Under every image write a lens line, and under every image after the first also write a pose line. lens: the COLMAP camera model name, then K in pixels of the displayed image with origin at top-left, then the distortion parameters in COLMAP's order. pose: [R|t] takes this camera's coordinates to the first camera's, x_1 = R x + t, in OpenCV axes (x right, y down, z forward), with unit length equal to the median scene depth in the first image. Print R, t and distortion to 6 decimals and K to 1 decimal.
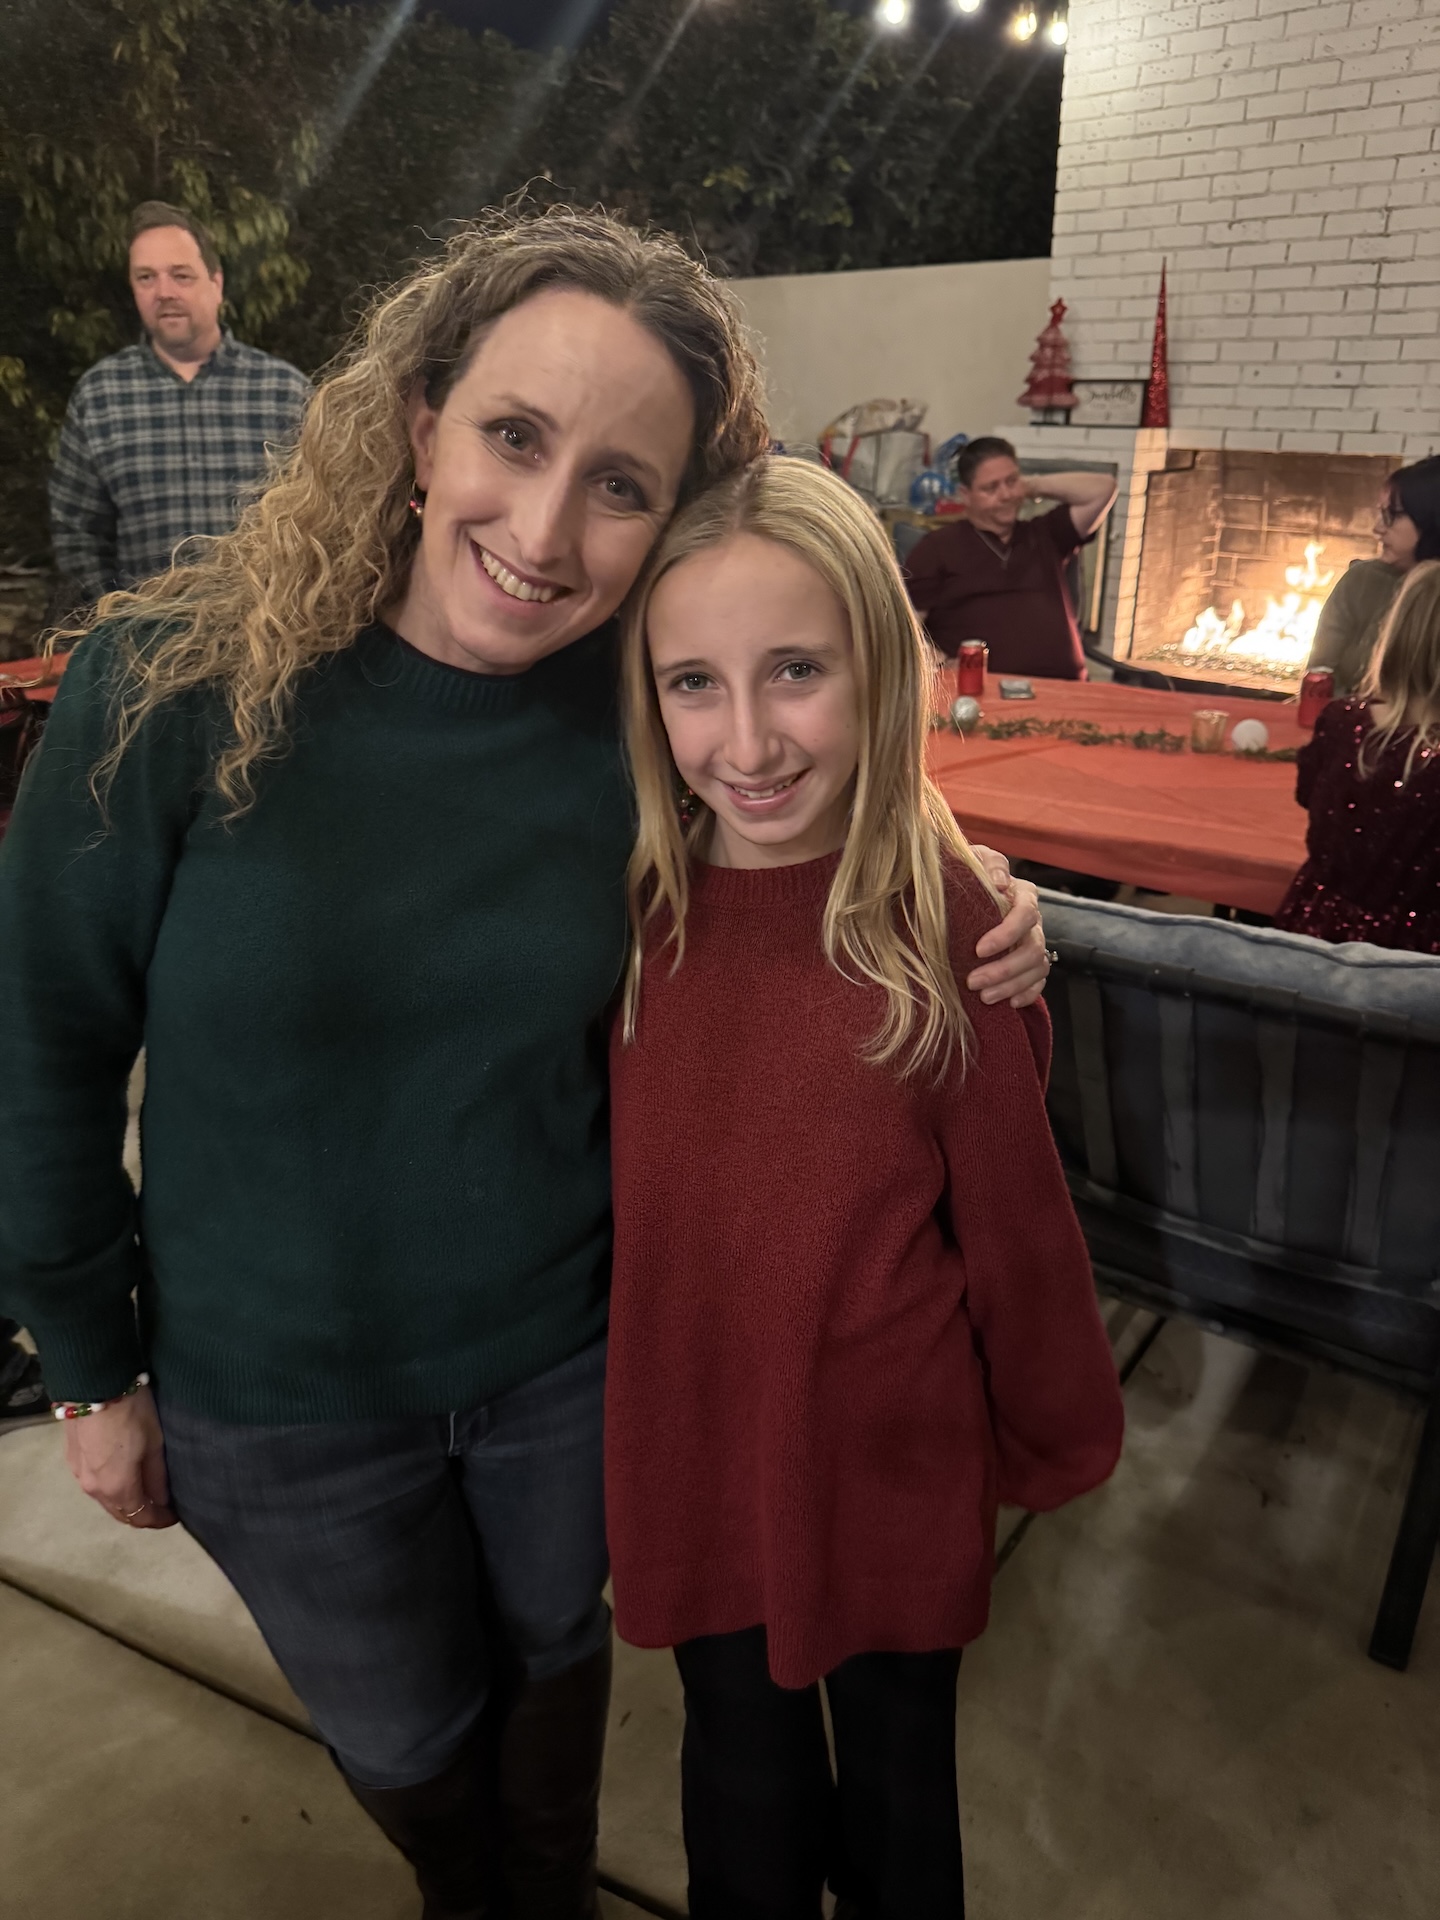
lens RADIAL K [[1395.2, 0, 716.2], [0, 1395.2, 969.1], [0, 0, 1]] dist [0.012945, -0.018571]
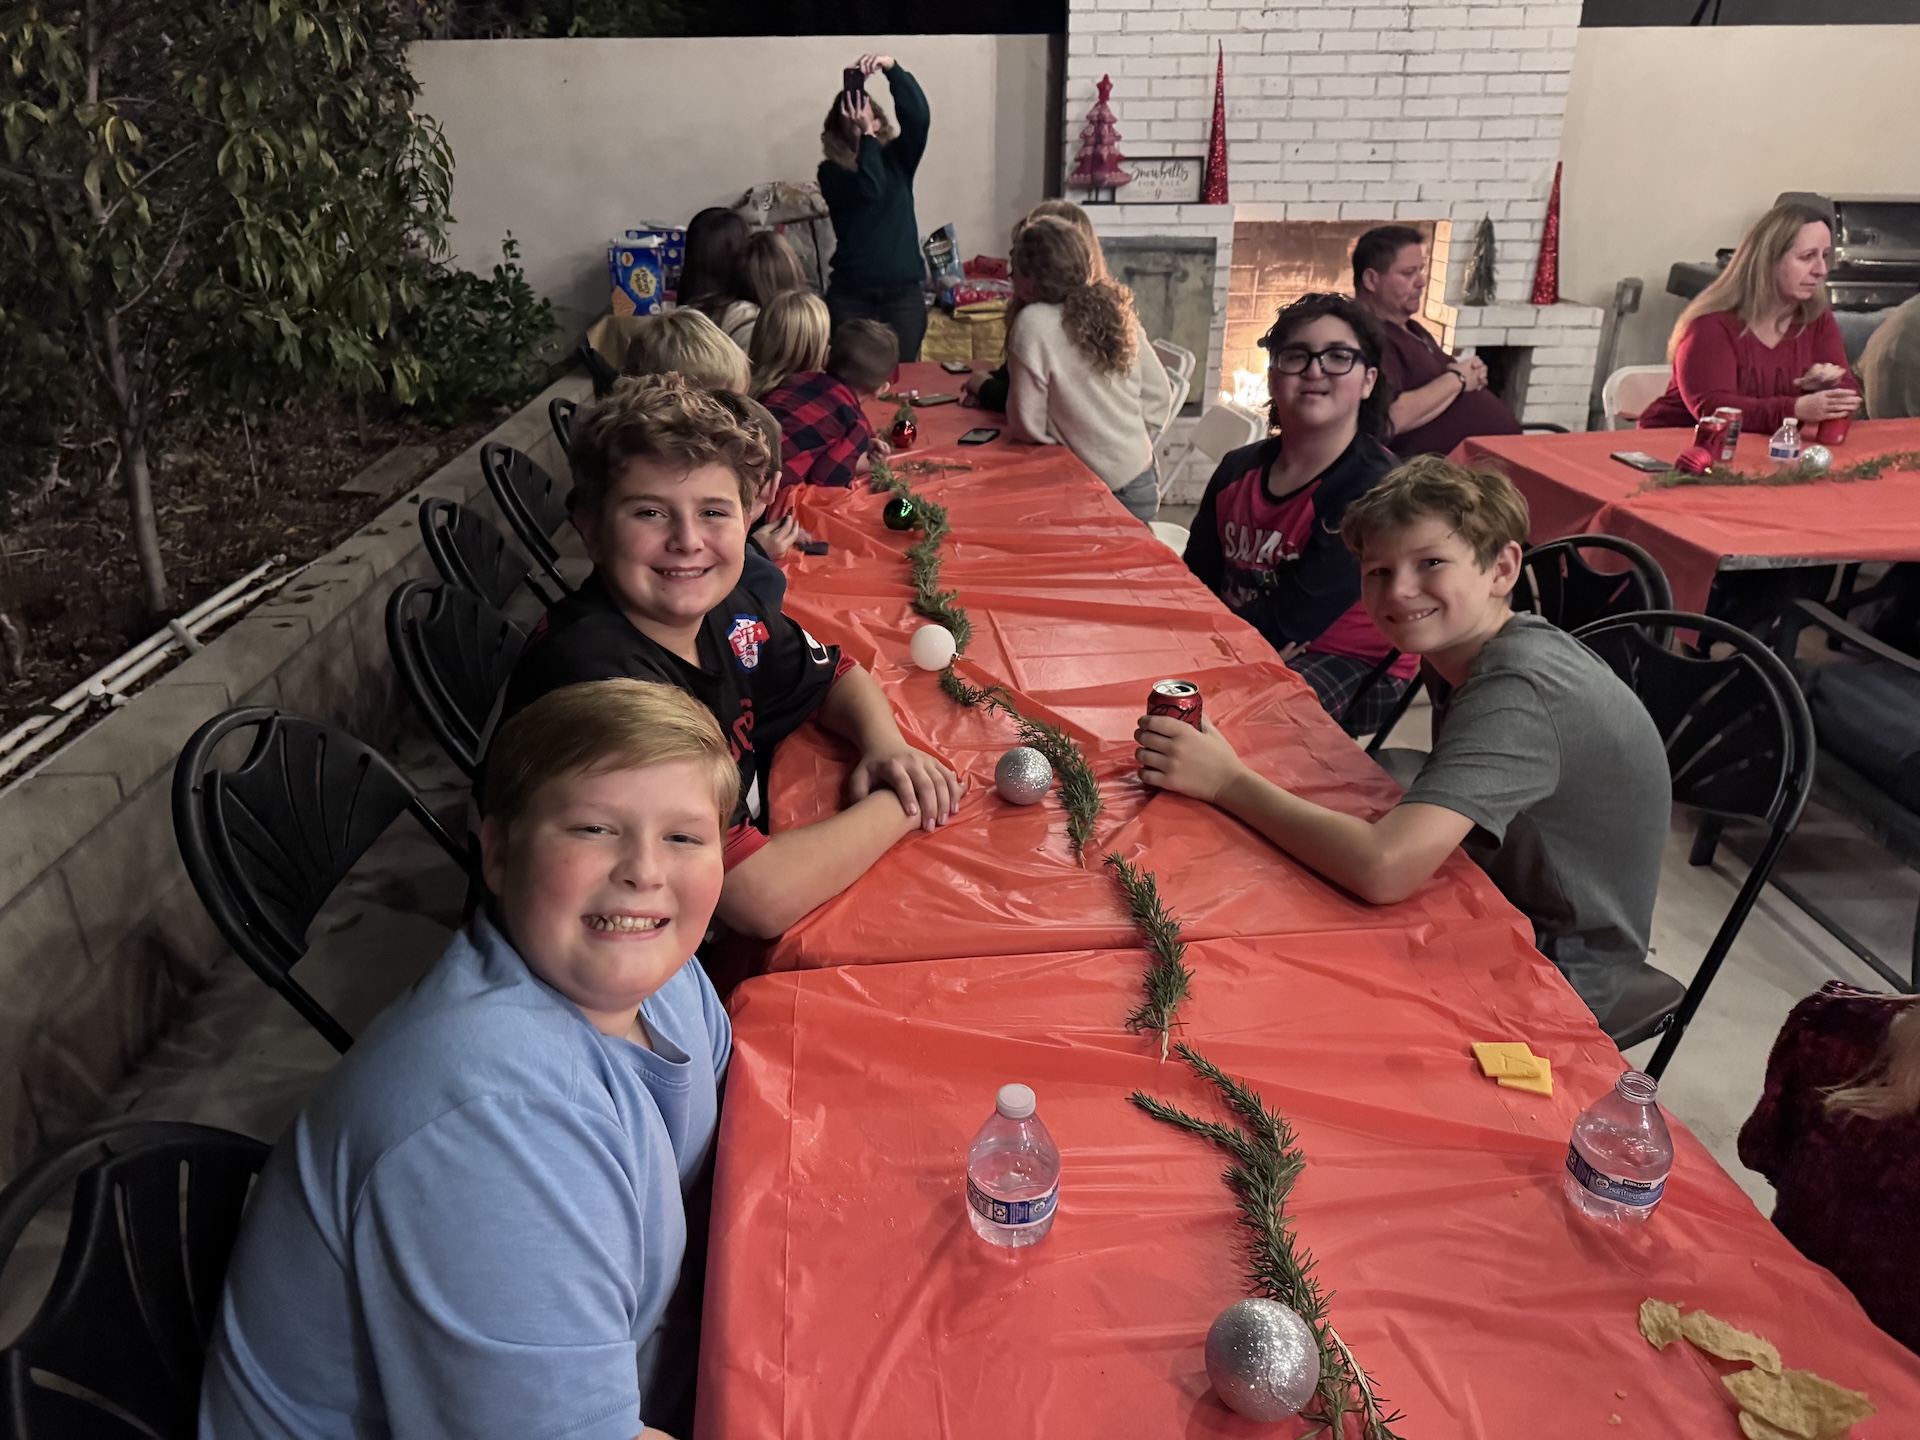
lens RADIAL K [[1401.4, 0, 957.5], [0, 1401.4, 711.9], [0, 0, 1]] dist [0.001650, -0.007456]
pose [[0.722897, -0.255148, 0.642121, -0.595166], [0.274207, 0.958946, 0.072338, -0.156916], [-0.634217, 0.123782, 0.763182, 0.384522]]
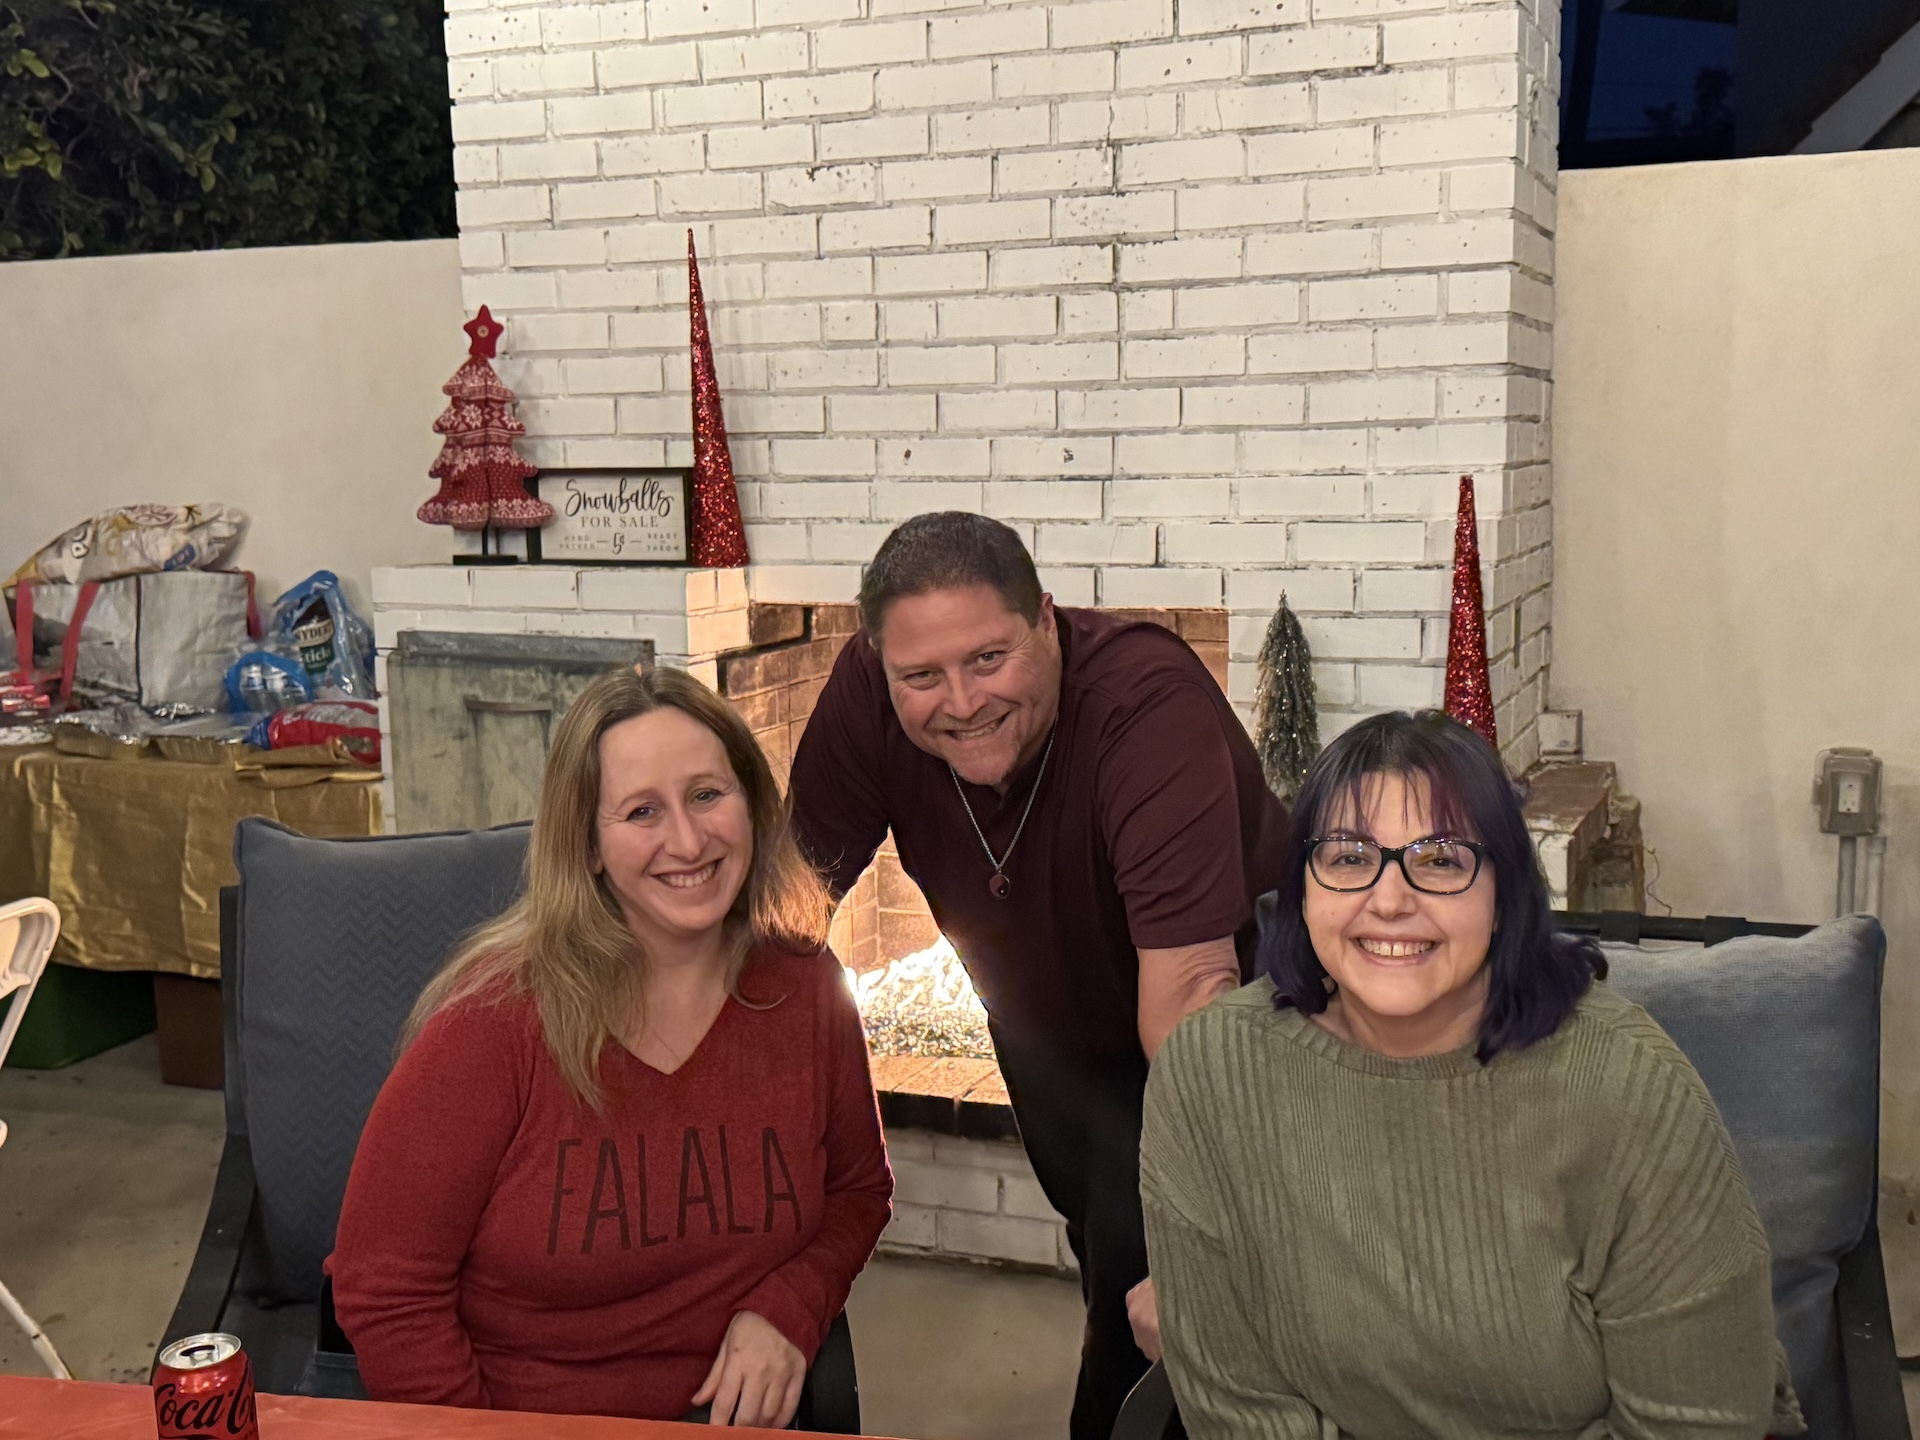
lens RADIAL K [[2169.1, 0, 945.6], [0, 2169.1, 707.1], [0, 0, 1]] dist [0.126120, 0.000000]
pose [[0.923684, -0.057498, 0.378815, 0.106831], [0.160793, 0.955575, -0.247028, -0.151847], [-0.347783, 0.289087, 0.891895, 0.343624]]
